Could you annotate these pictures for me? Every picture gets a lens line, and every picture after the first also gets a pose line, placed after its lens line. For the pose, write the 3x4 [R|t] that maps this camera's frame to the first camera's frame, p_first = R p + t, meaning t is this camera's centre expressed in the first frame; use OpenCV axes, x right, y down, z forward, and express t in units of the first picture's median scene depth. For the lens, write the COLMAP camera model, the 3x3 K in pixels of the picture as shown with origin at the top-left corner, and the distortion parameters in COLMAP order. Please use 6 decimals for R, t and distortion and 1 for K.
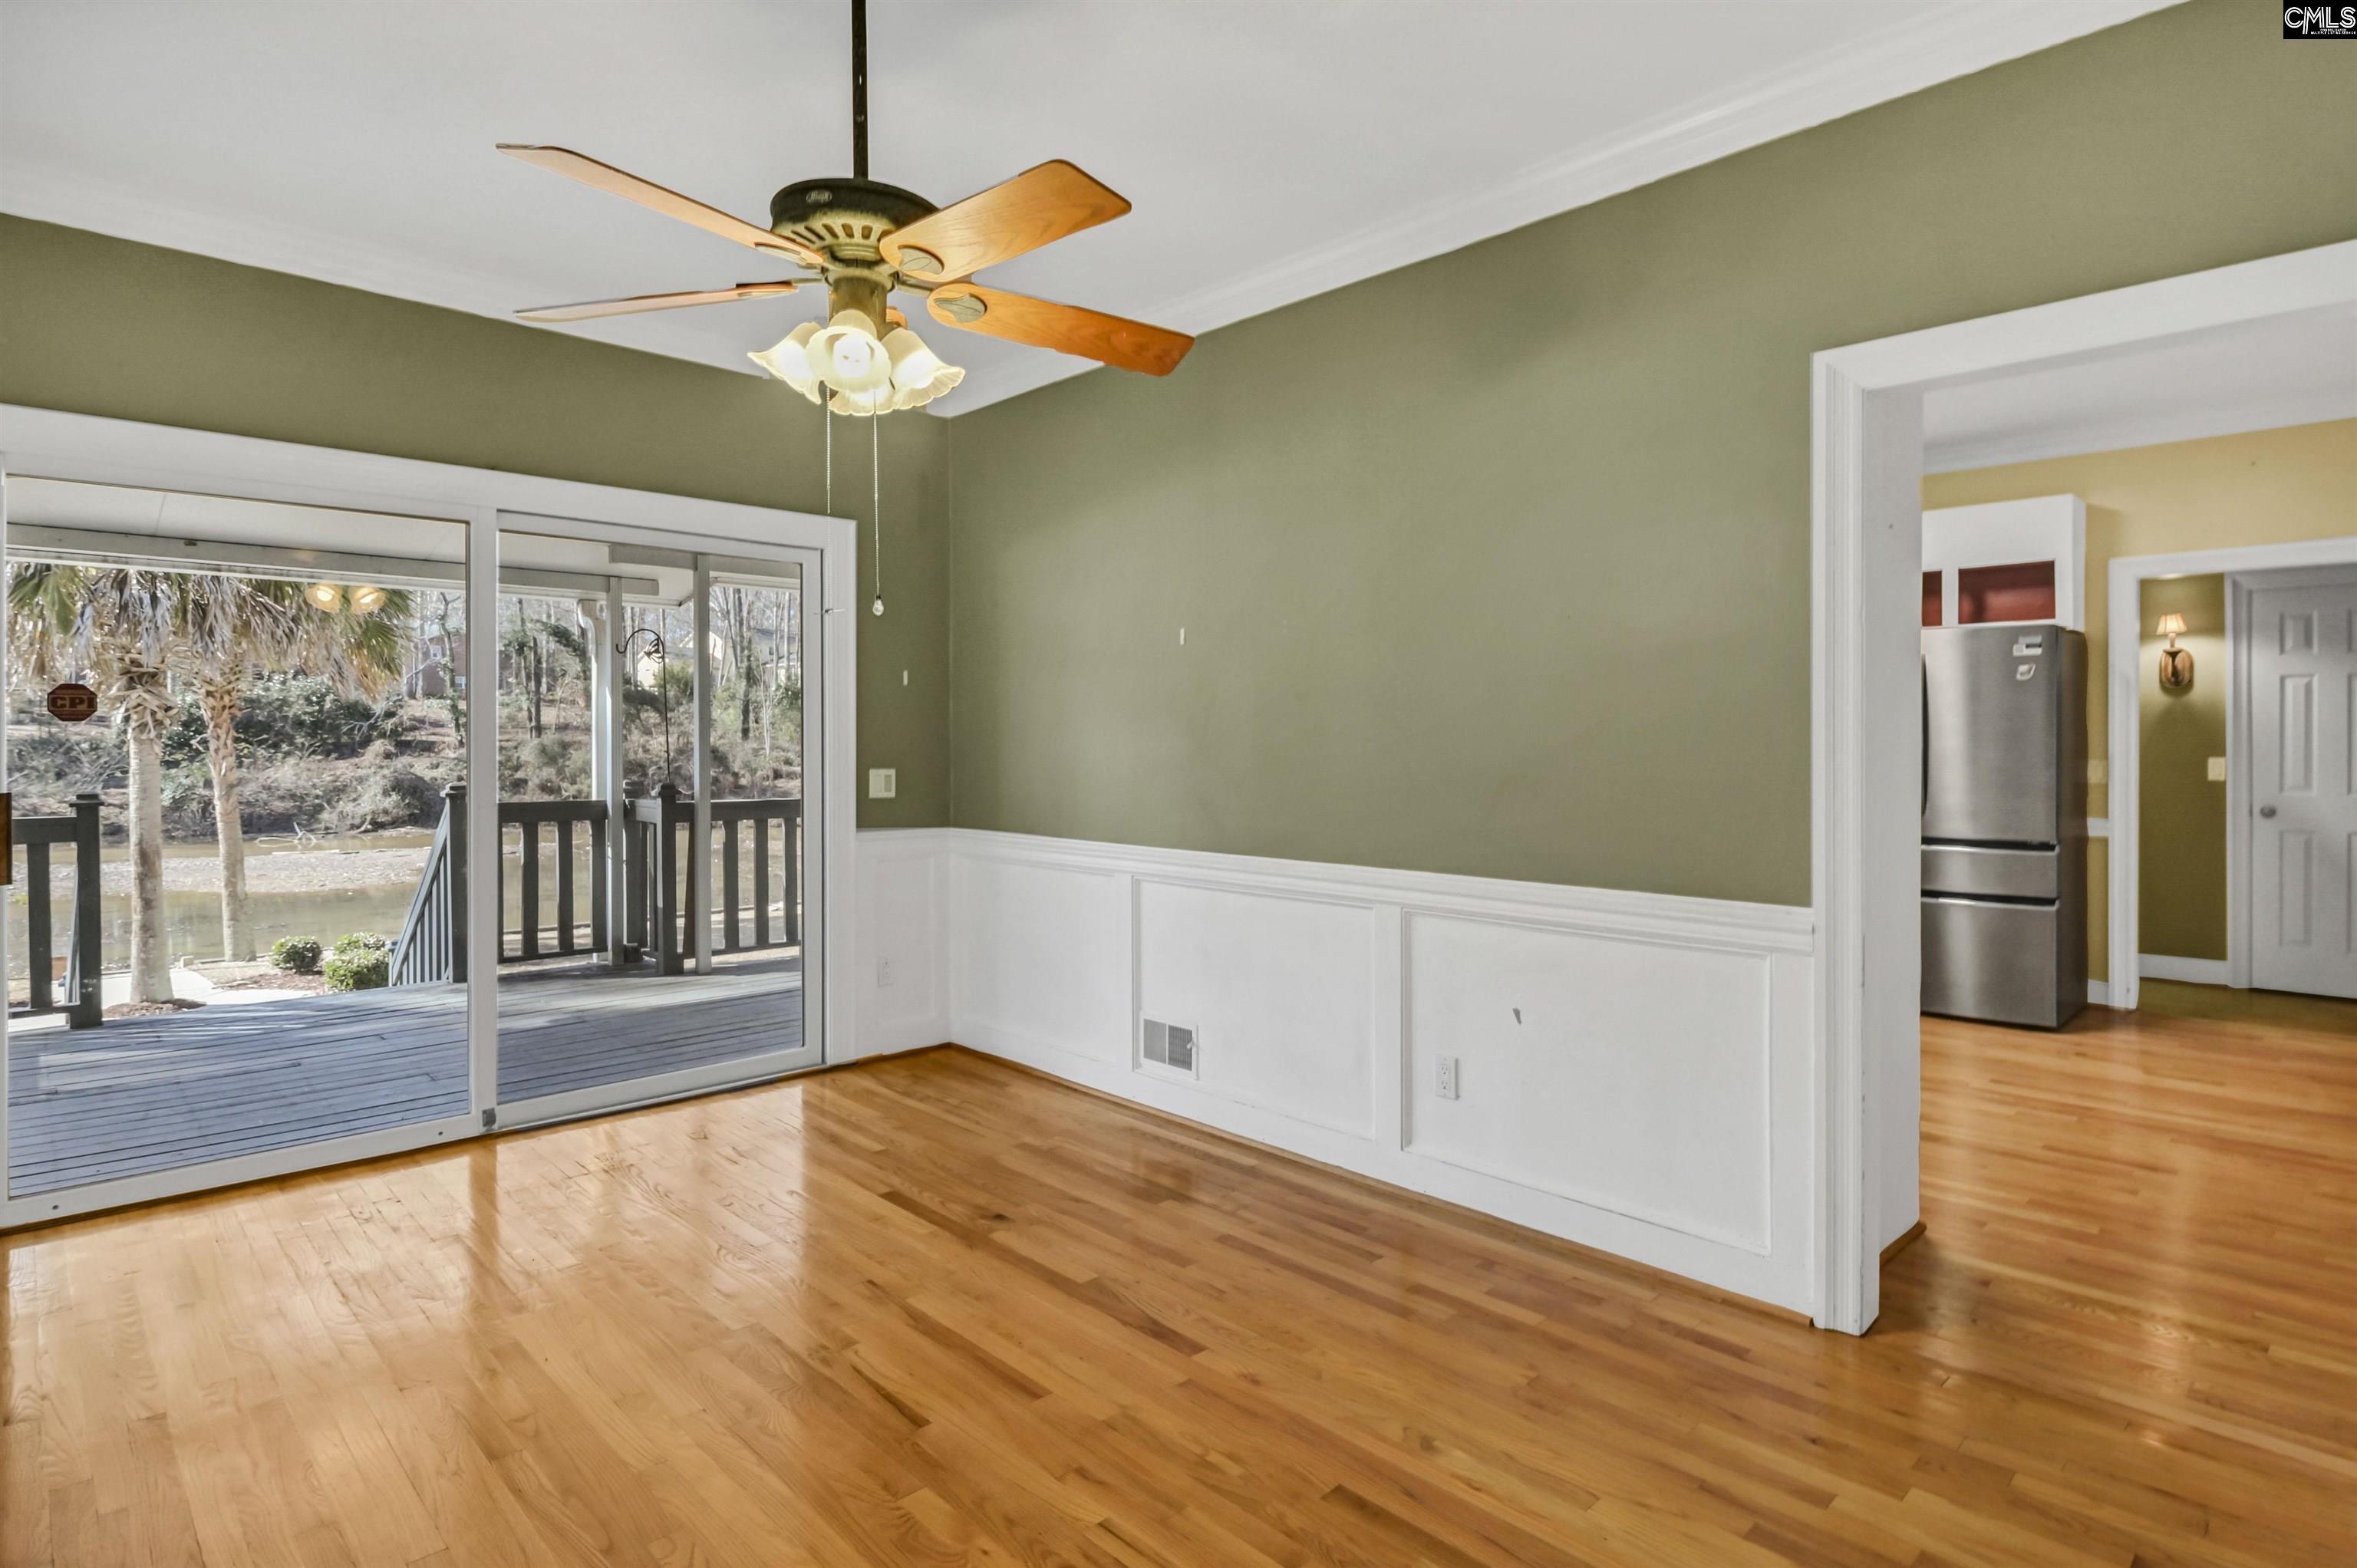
lens RADIAL K [[1192.8, 0, 1195.0], [0, 1192.8, 744.2], [0, 0, 1]] dist [0.003789, -0.007174]
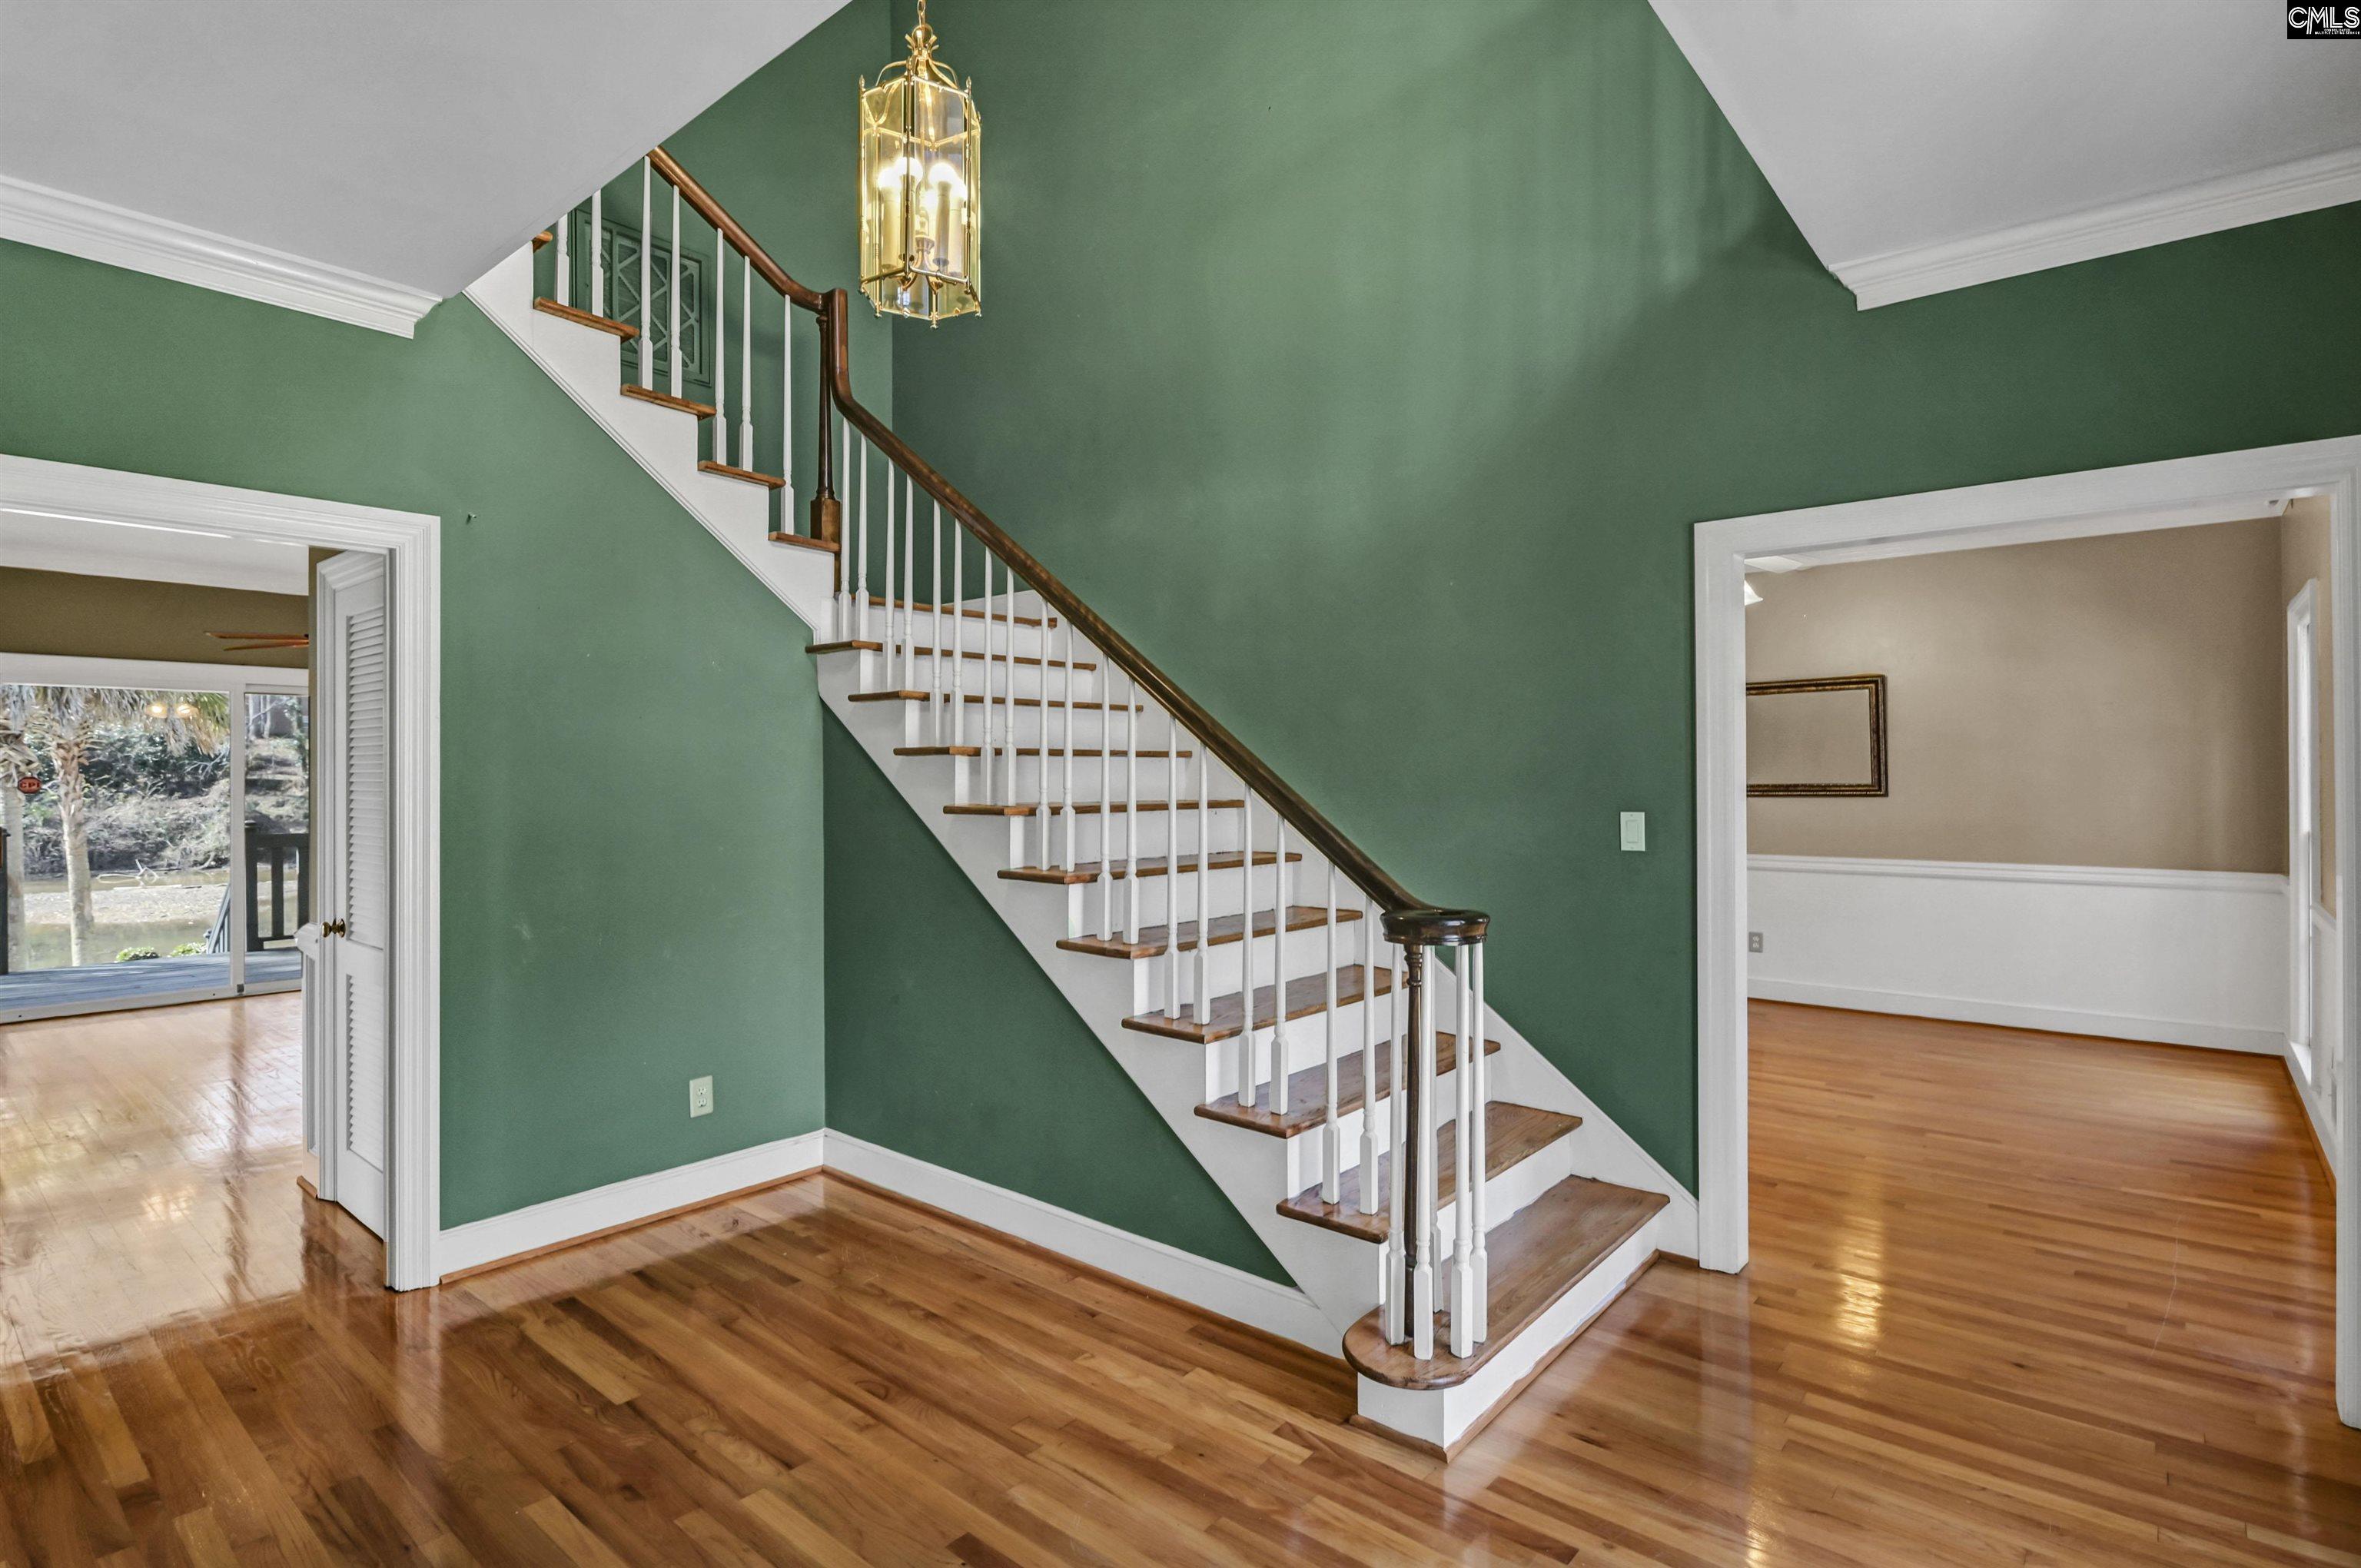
lens RADIAL K [[1195.0, 0, 1174.8], [0, 1195.0, 764.8], [0, 0, 1]] dist [0.003789, -0.007174]
pose [[0.997580, -0.002699, 0.069475, 0.064523], [0.003466, 0.999934, -0.010909, -0.001986], [-0.069441, 0.011124, 0.997524, -0.086338]]
